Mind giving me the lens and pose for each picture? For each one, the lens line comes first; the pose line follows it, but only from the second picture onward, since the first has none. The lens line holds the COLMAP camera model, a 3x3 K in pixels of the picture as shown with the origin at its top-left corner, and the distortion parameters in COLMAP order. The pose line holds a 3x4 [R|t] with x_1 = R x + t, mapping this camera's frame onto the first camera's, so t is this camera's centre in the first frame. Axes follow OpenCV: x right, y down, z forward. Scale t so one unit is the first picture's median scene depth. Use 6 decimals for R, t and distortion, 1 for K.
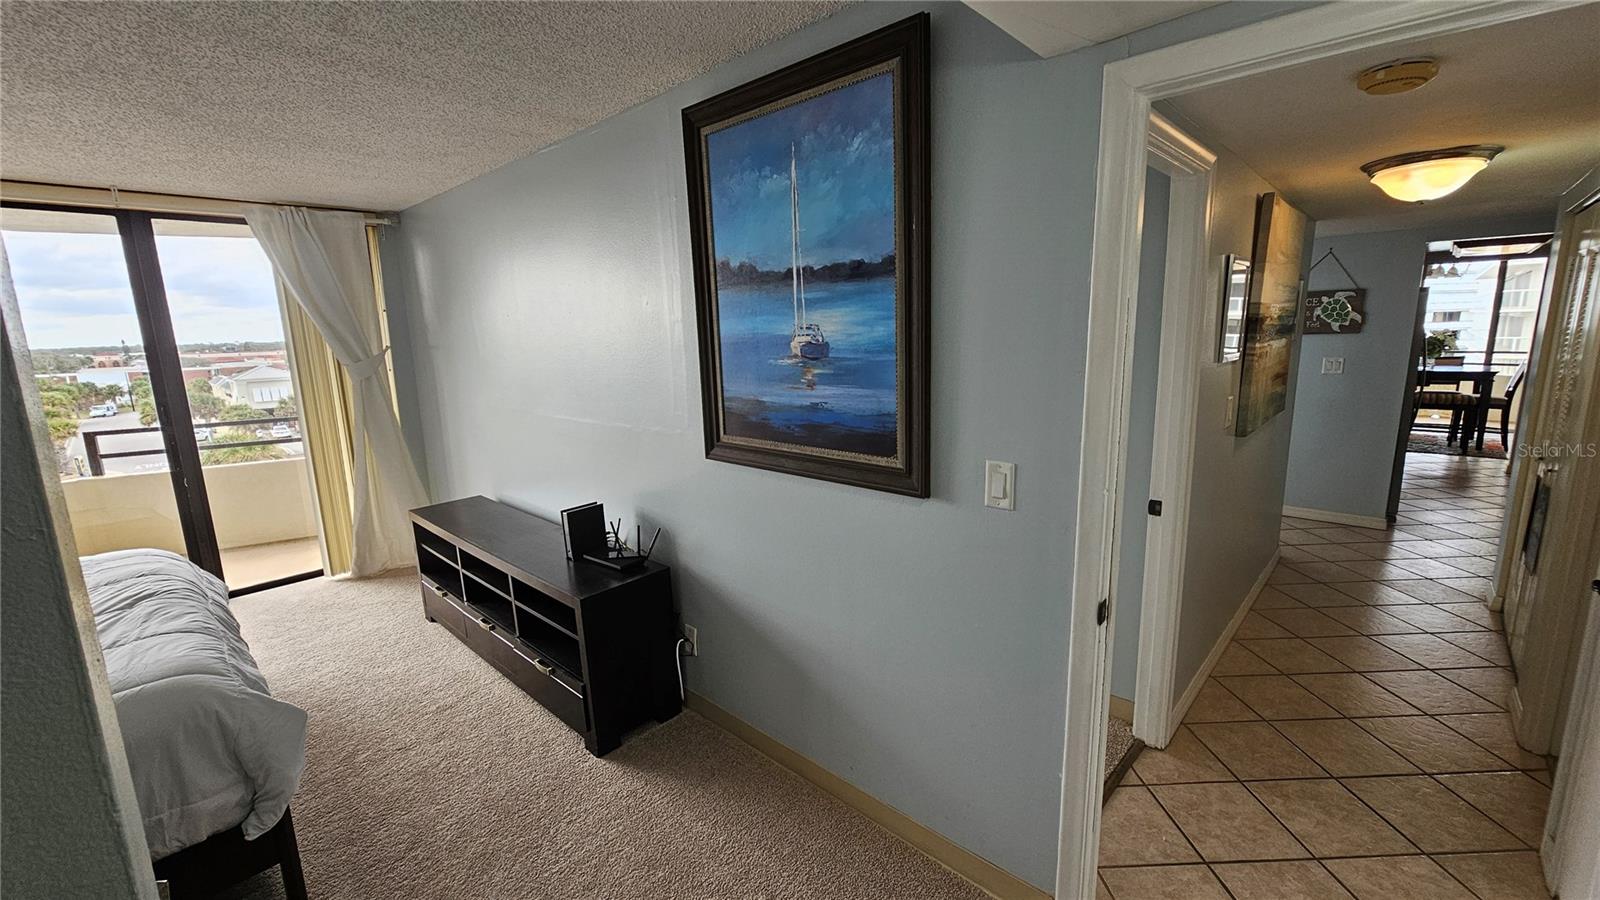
lens RADIAL K [[652.2, 0, 797.8], [0, 652.2, 461.6], [0, 0, 1]] dist [-0.001493, 0.000744]
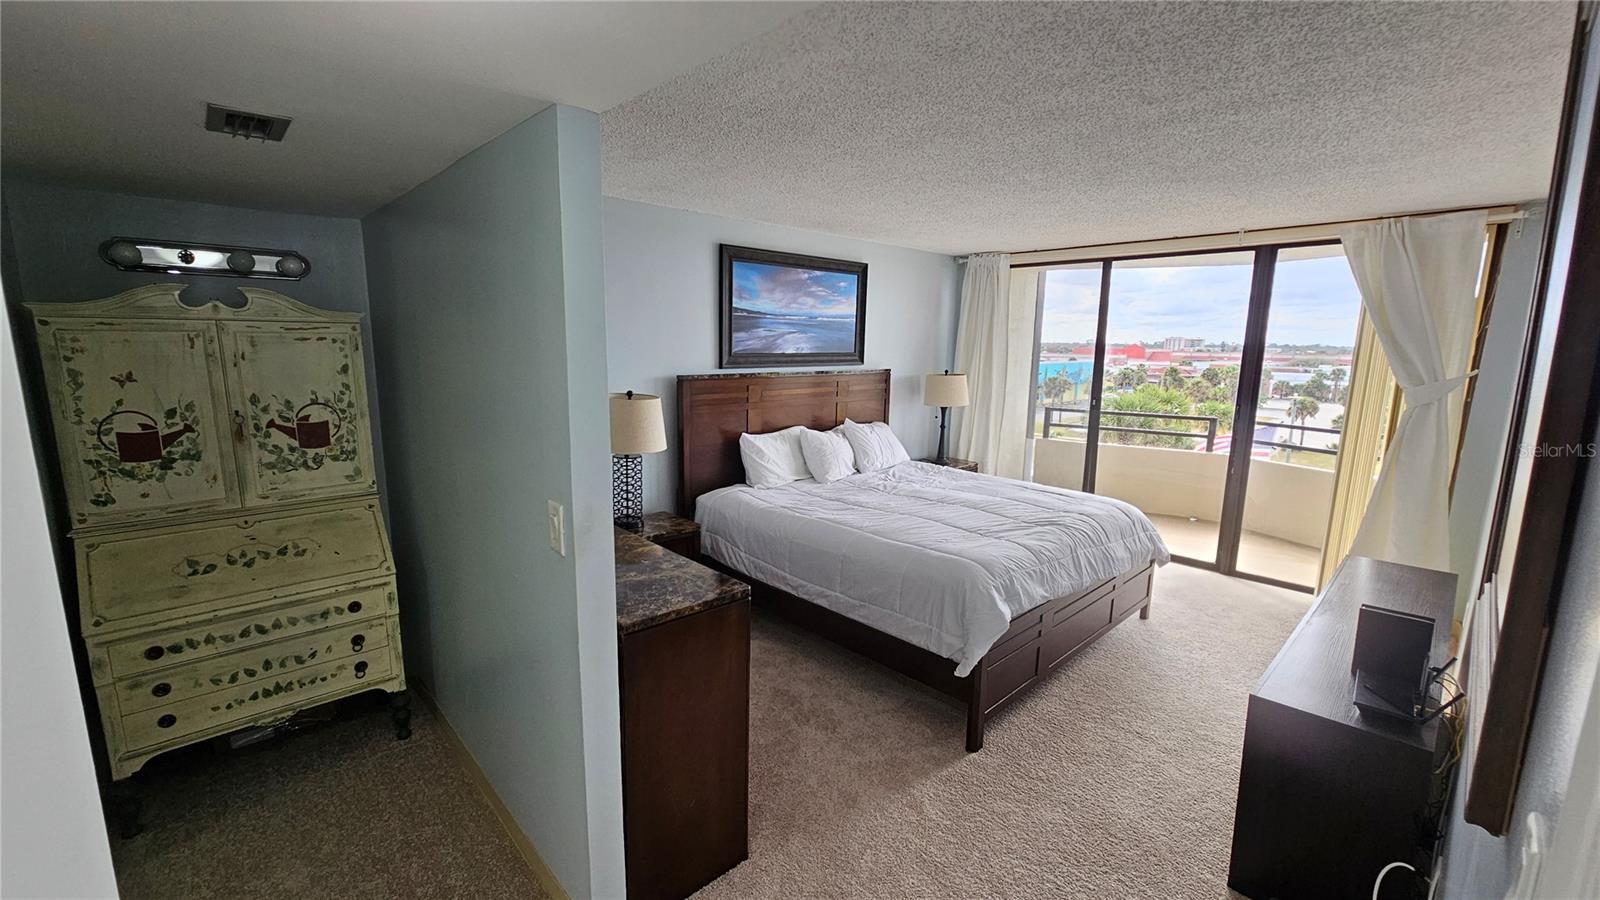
lens RADIAL K [[652.2, 0, 797.6], [0, 652.2, 456.5], [0, 0, 1]] dist [-0.001493, 0.000744]
pose [[-0.012574, 0.200167, -0.979681, 0.502864], [-0.218749, 0.955475, 0.198029, -0.121367], [0.975700, 0.216795, 0.031772, 0.416200]]
